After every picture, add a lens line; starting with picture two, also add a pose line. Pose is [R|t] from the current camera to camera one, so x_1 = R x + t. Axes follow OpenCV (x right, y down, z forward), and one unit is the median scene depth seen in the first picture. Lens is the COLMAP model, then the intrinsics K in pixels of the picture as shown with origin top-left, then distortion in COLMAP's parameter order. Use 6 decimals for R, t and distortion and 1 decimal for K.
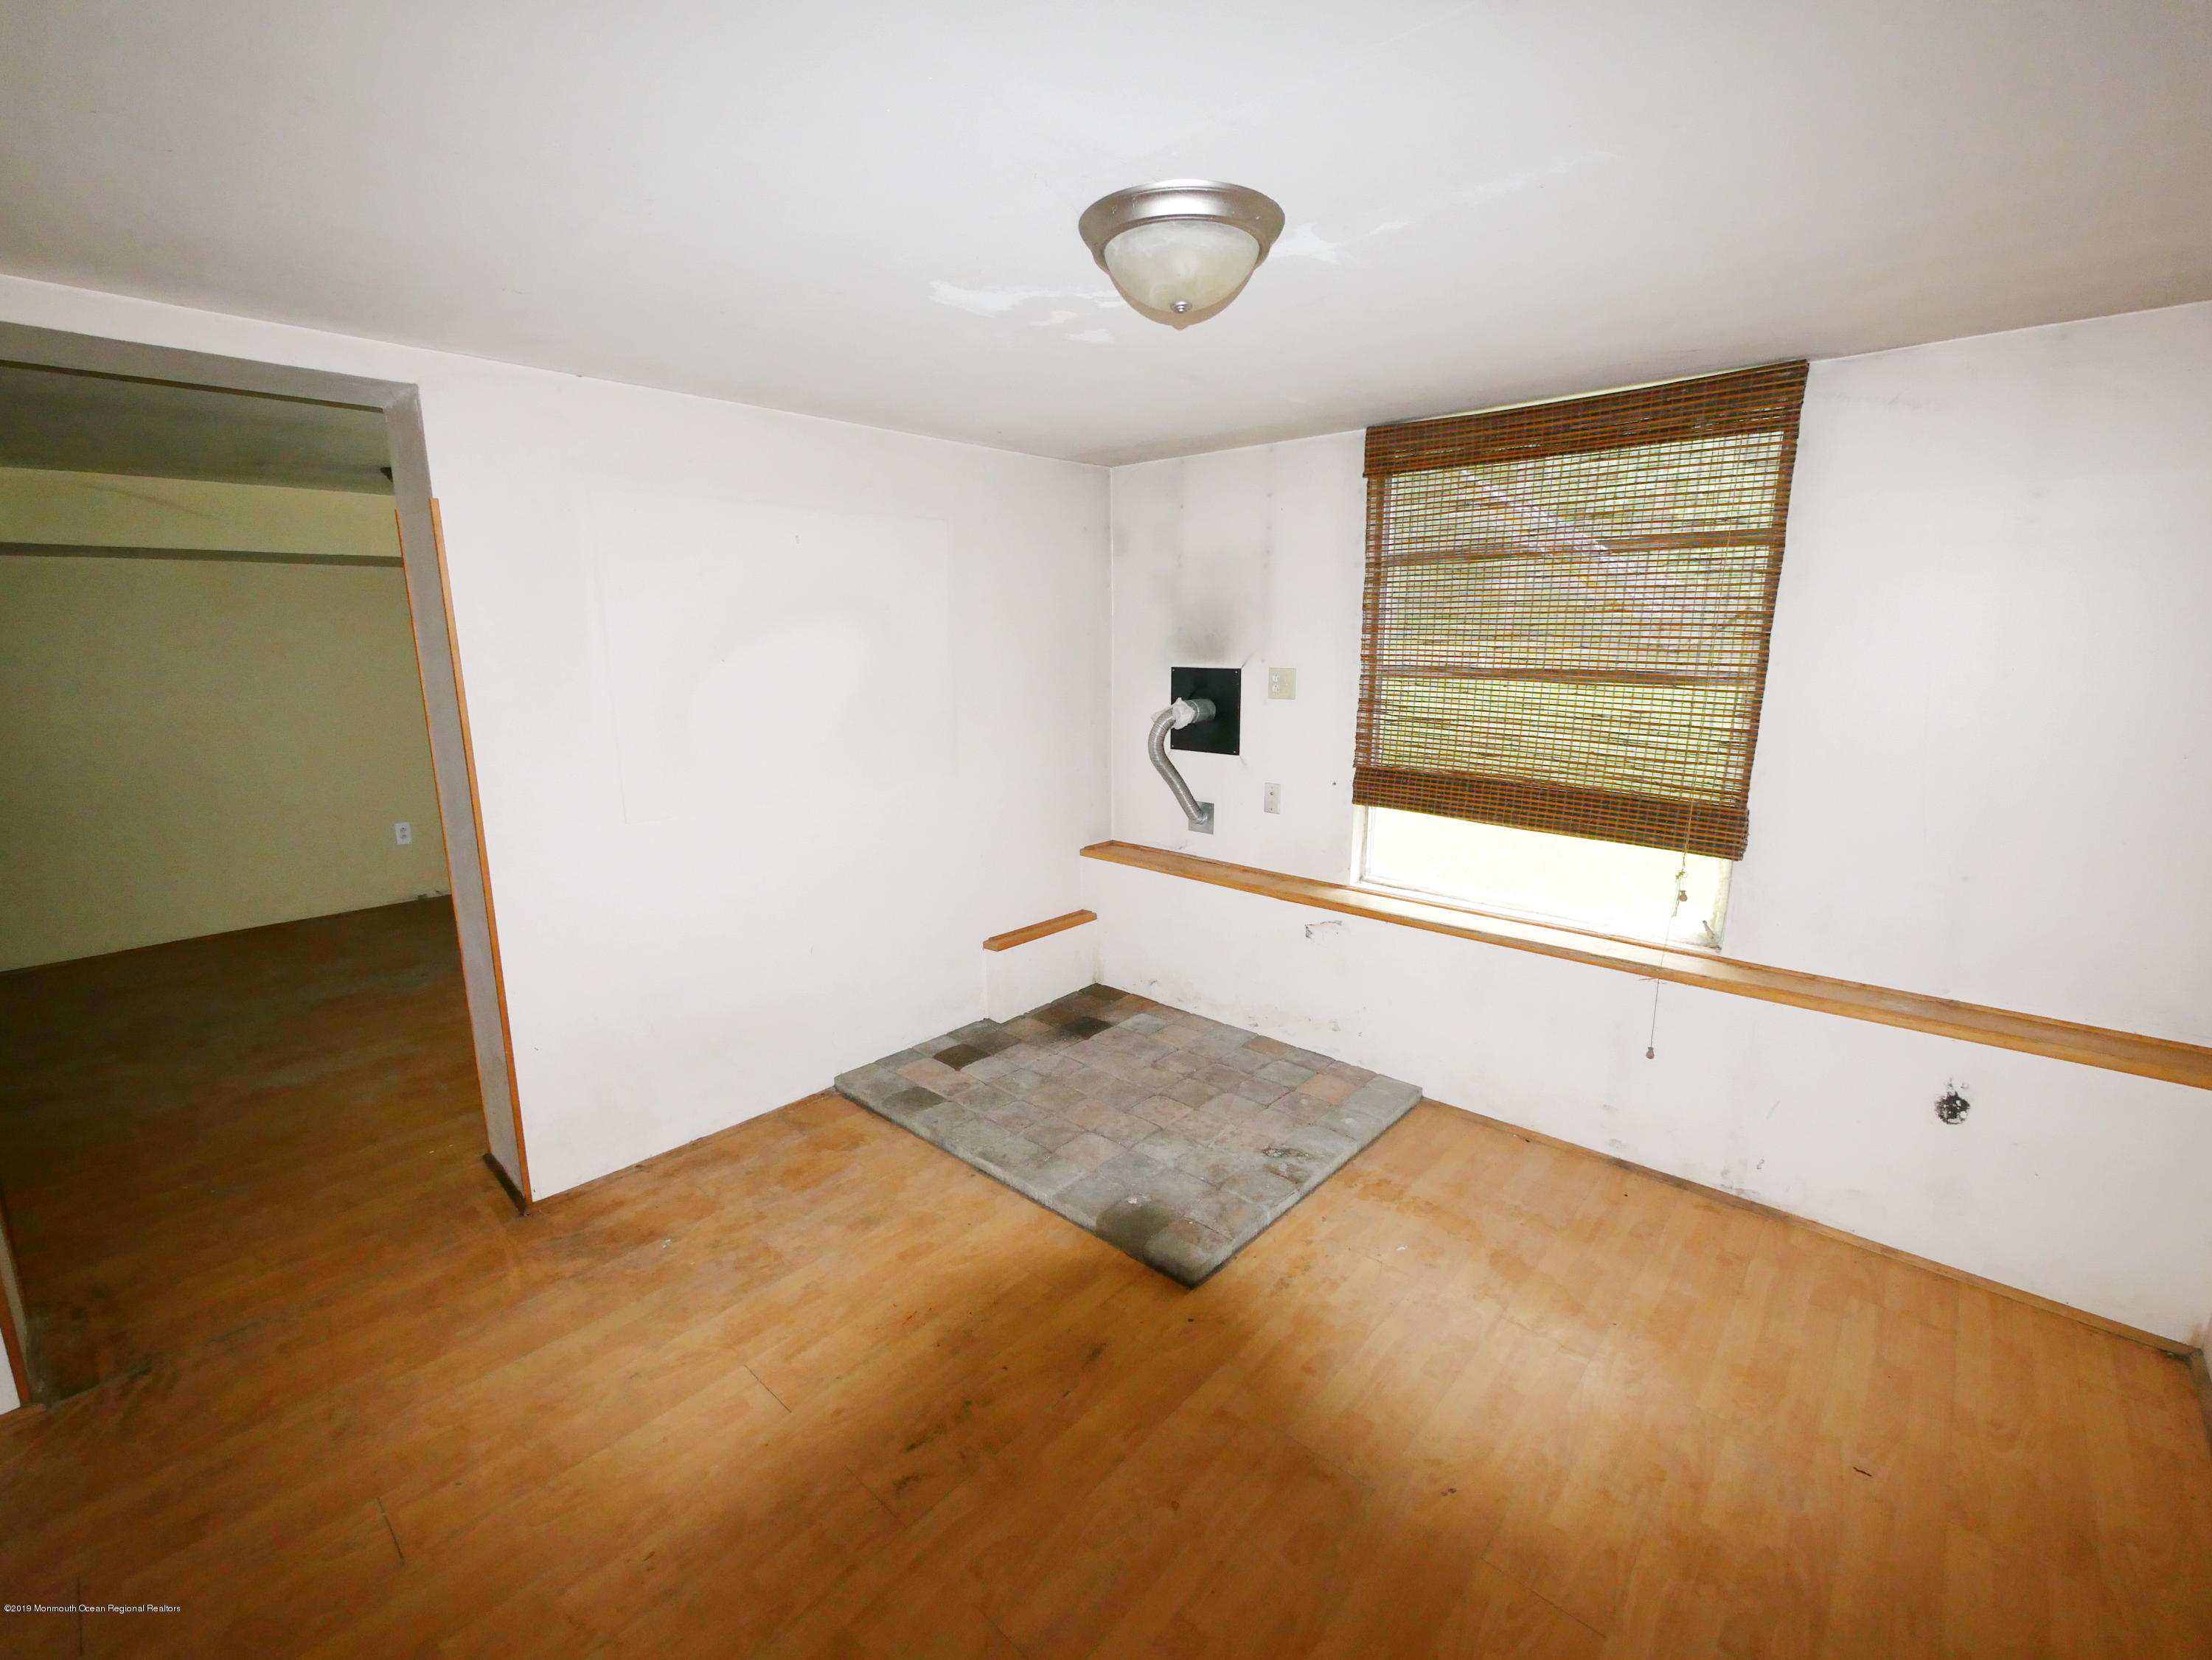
lens RADIAL K [[995.7, 0, 1104.2], [0, 995.7, 829.4], [0, 0, 1]] dist [0.000172, 0.000029]
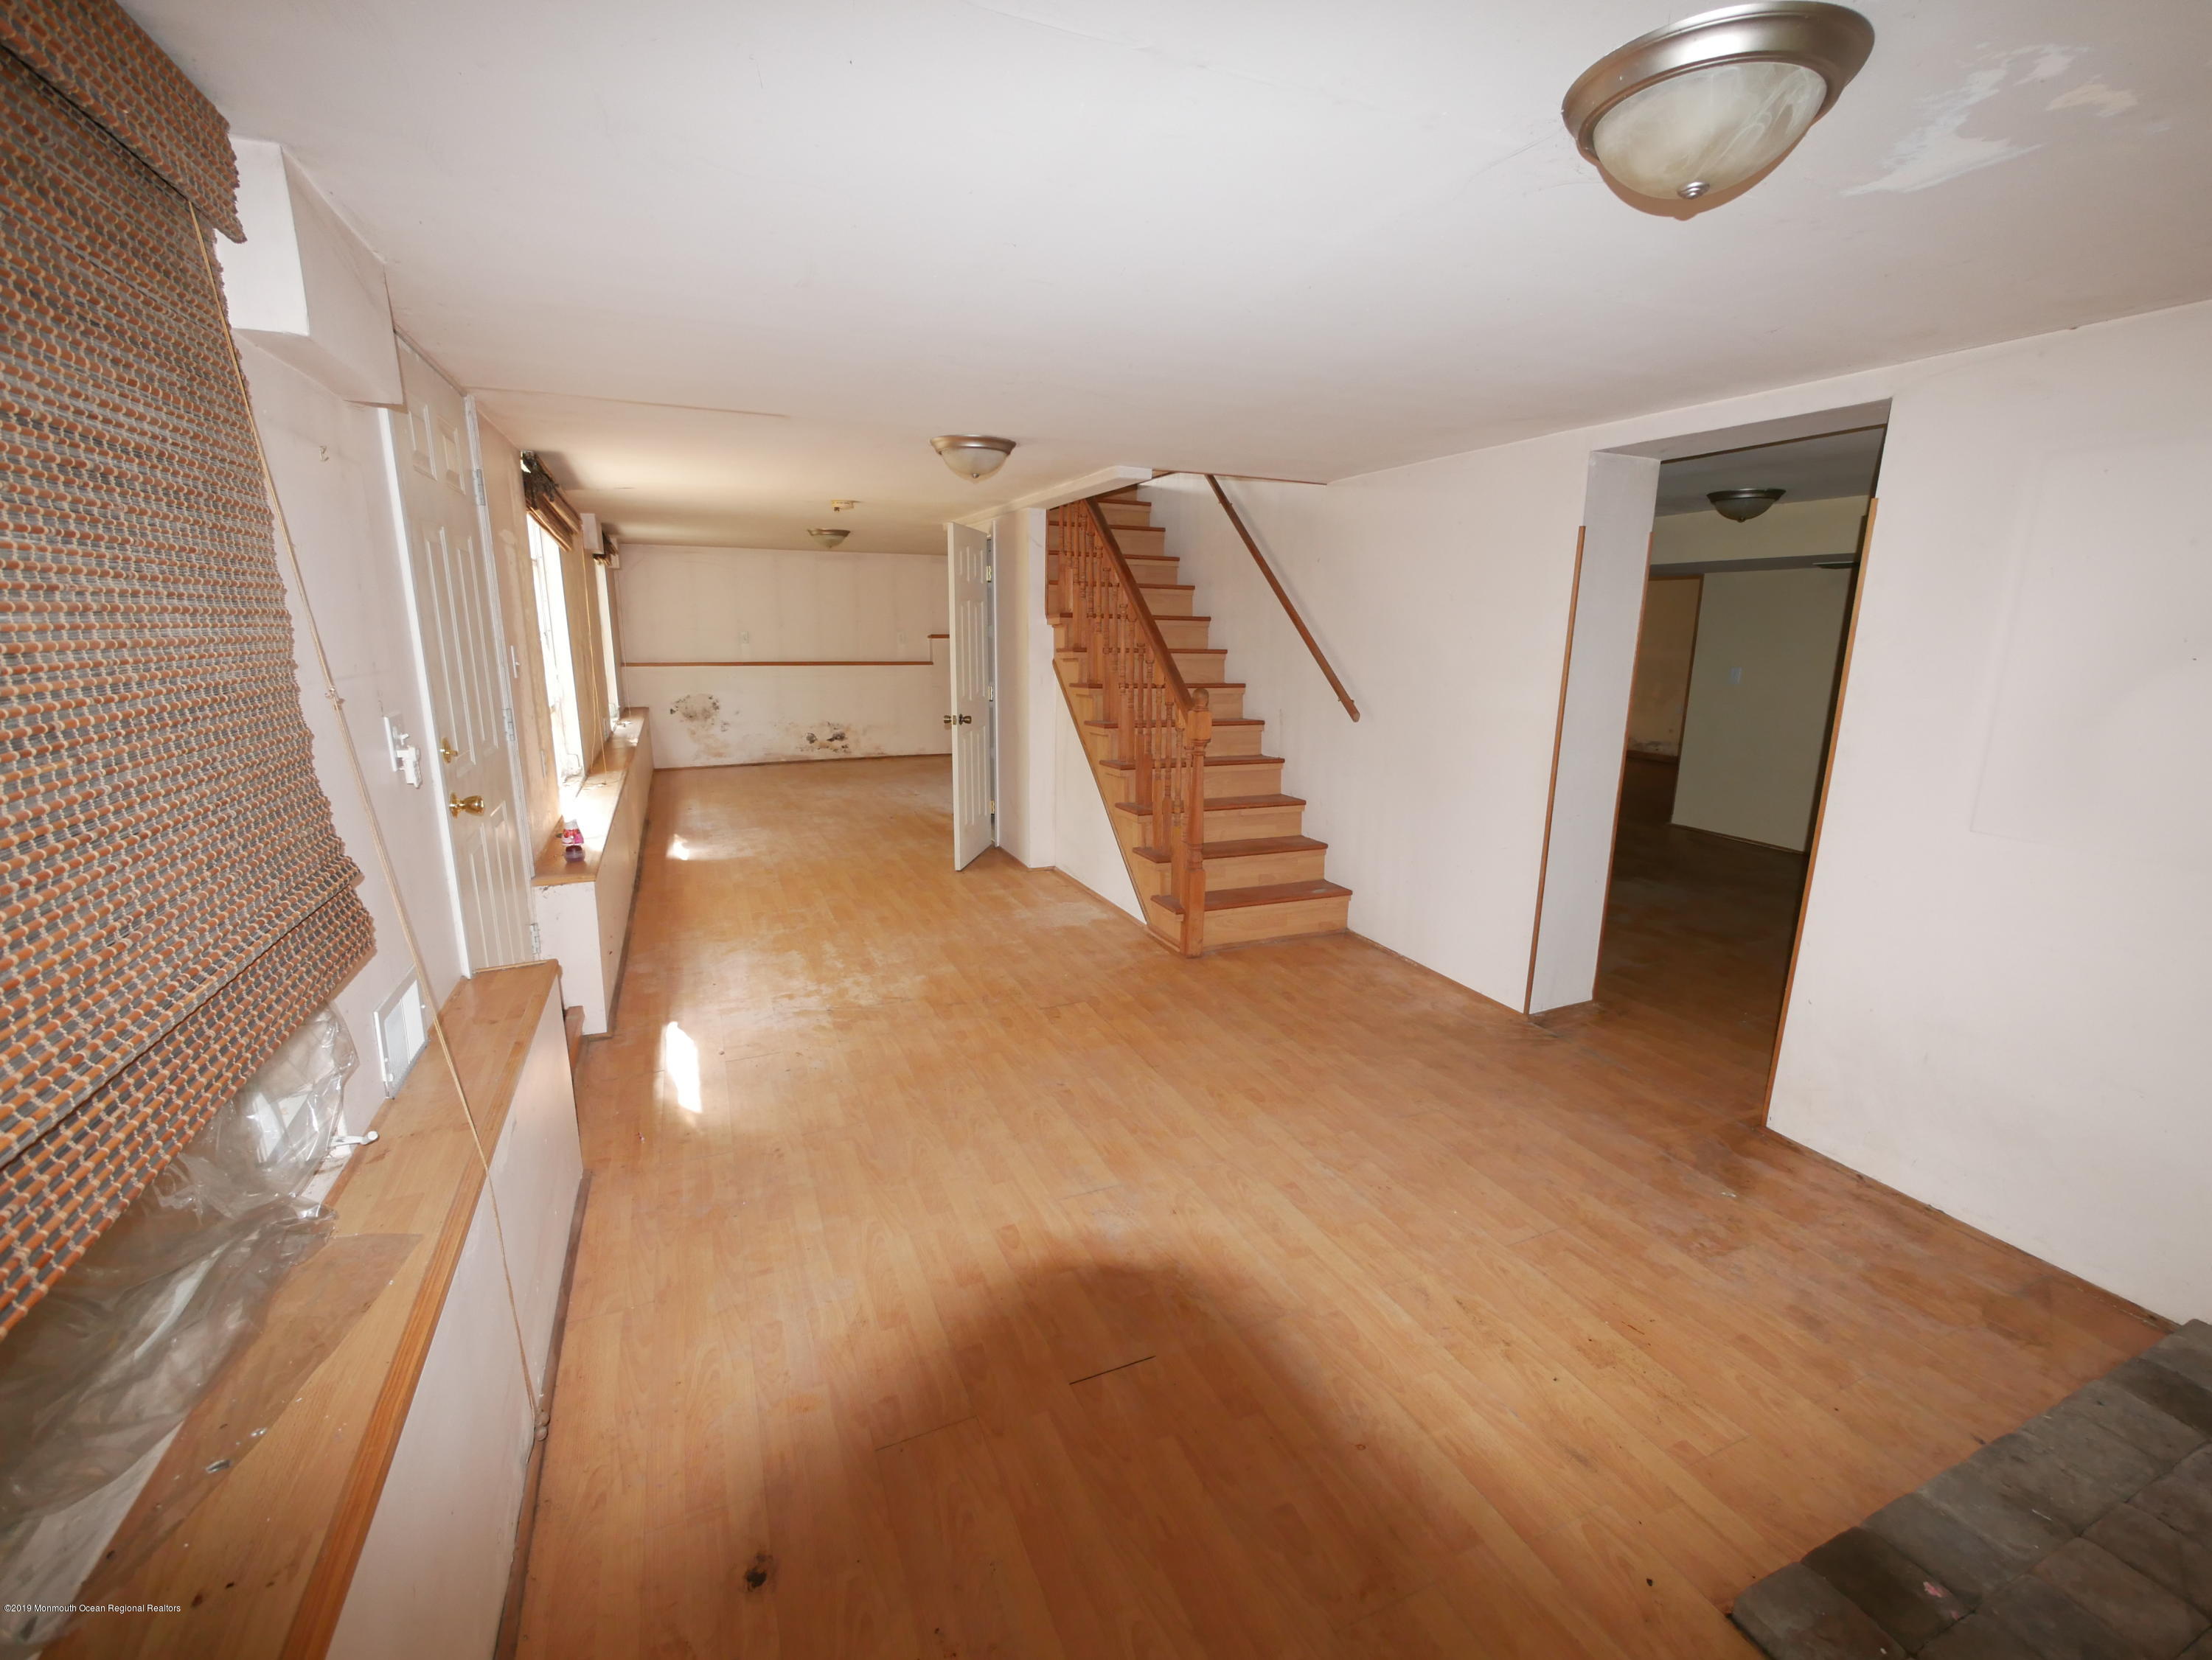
lens RADIAL K [[995.7, 0, 1107.5], [0, 995.7, 836.2], [0, 0, 1]] dist [0.000172, 0.000029]
pose [[-0.424301, 0.198045, -0.883599, 0.650090], [-0.190261, 0.934510, 0.300818, -0.124887], [0.885307, 0.295752, -0.358834, 0.626619]]
